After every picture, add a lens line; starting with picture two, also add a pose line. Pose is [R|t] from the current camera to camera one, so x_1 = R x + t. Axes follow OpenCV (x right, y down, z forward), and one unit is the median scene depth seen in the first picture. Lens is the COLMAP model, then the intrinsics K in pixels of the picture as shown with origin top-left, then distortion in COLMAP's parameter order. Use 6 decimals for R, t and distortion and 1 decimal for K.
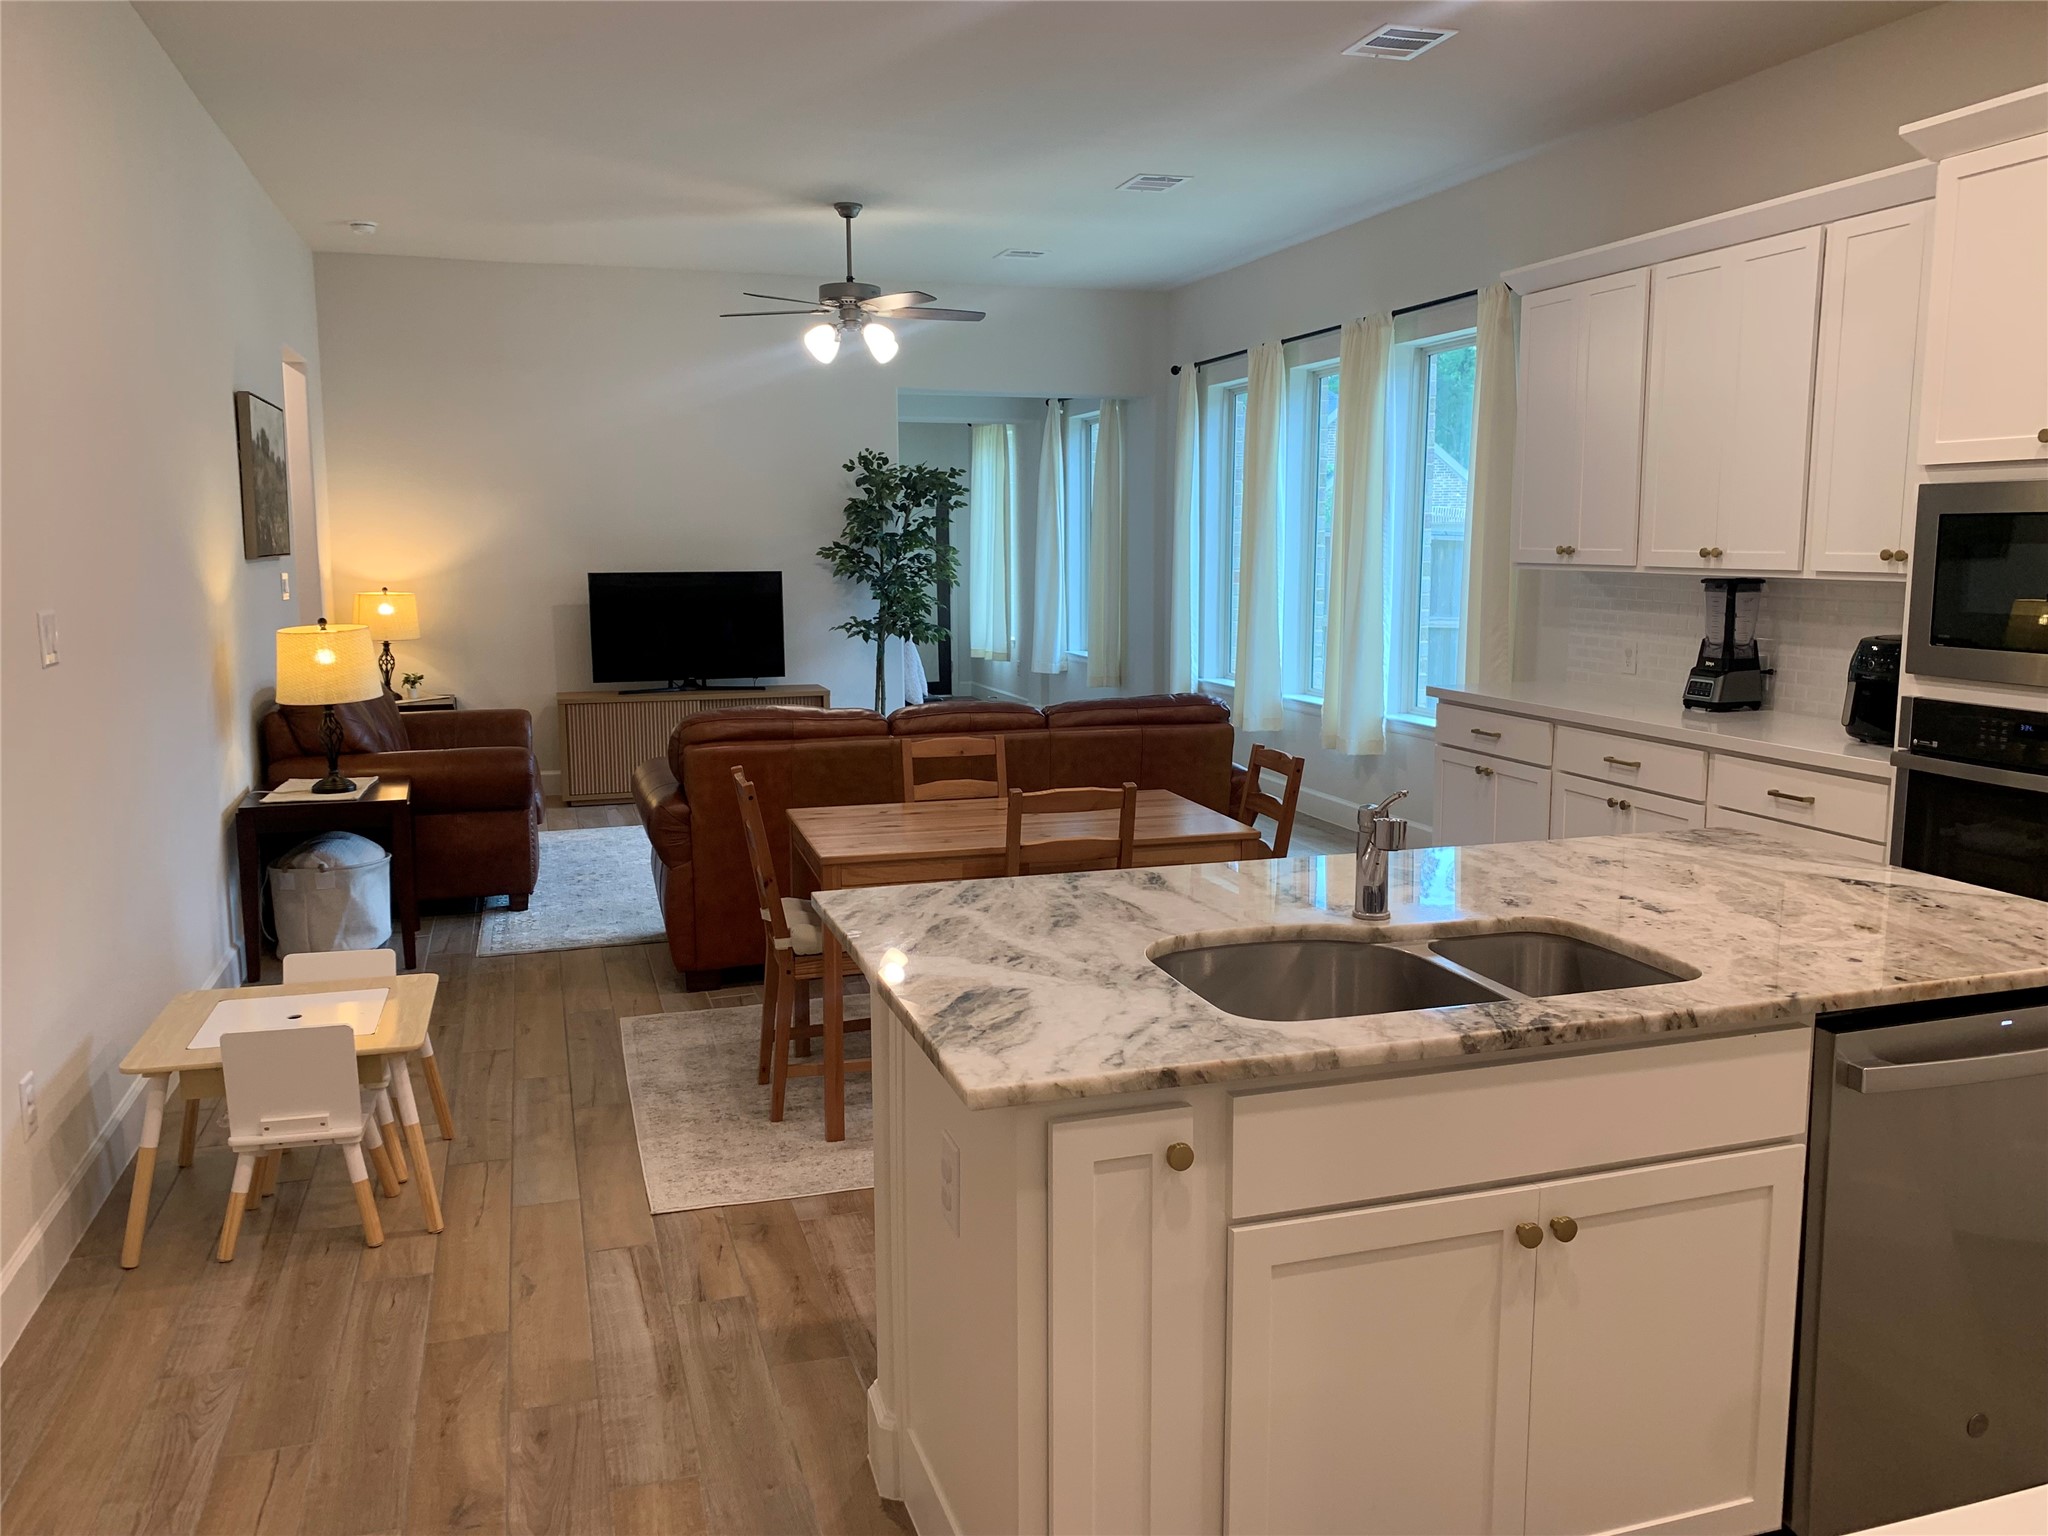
lens RADIAL K [[1560.3, 0, 1024.0], [0, 1560.3, 768.0], [0, 0, 1]] dist [0.000469, 0.001695]
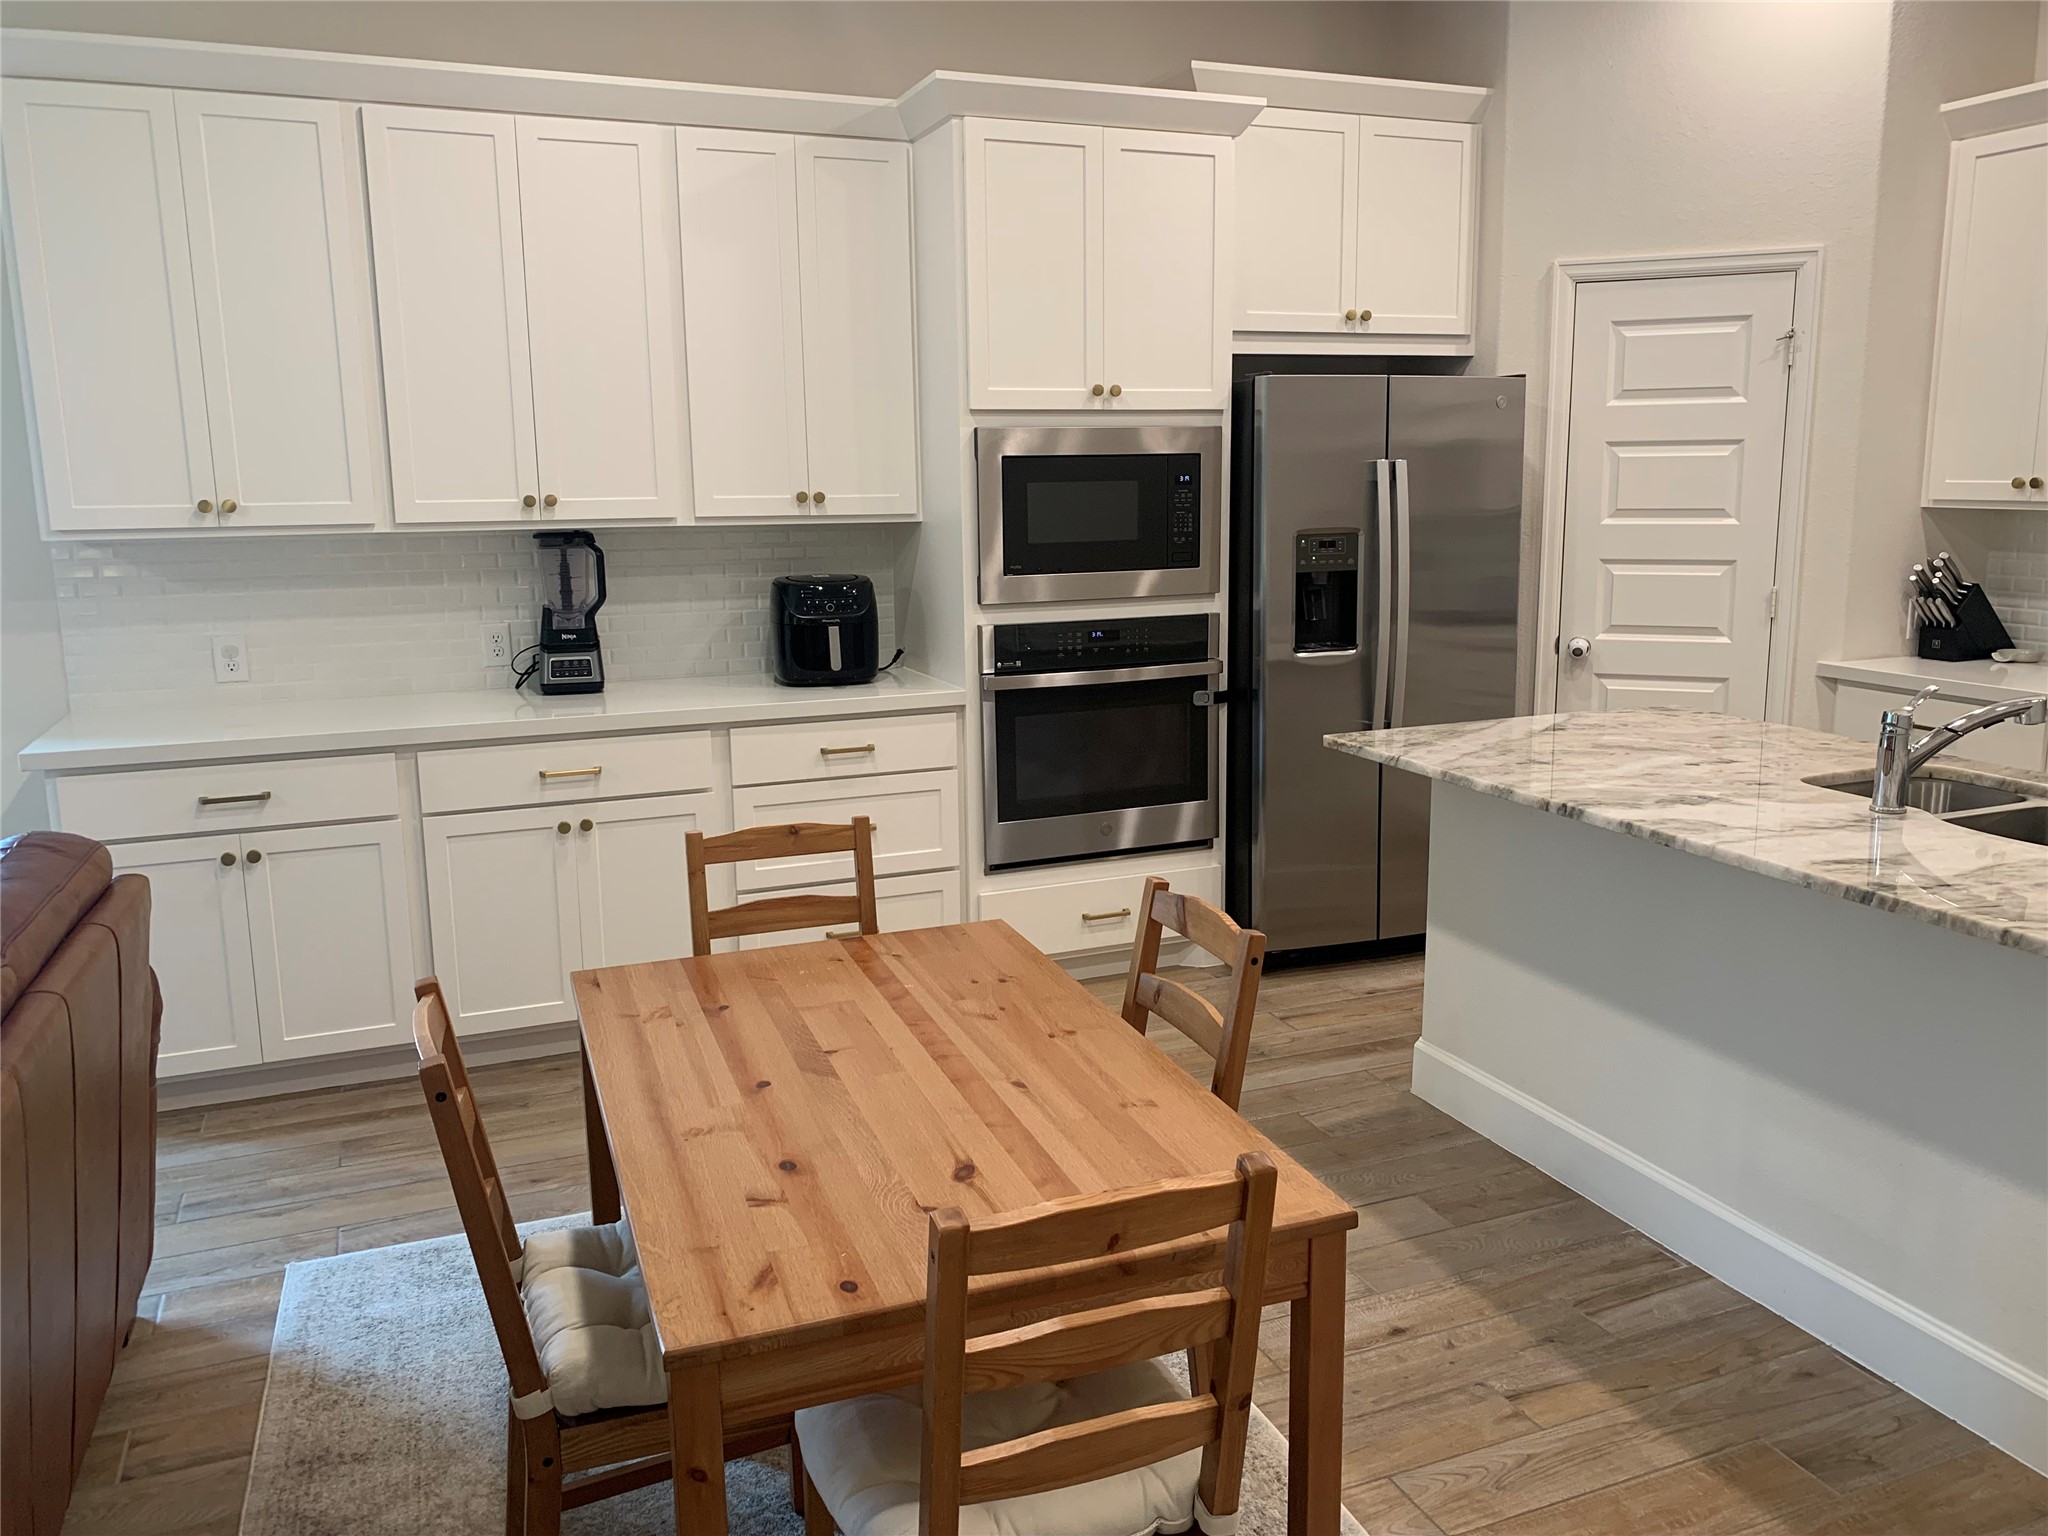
lens RADIAL K [[1560.3, 0, 1024.0], [0, 1560.3, 768.0], [0, 0, 1]] dist [0.000469, 0.001695]
pose [[-0.092434, -0.188877, 0.977641, -0.399413], [0.155881, 0.966993, 0.201558, -0.128213], [-0.983441, 0.171027, -0.059940, 0.826263]]
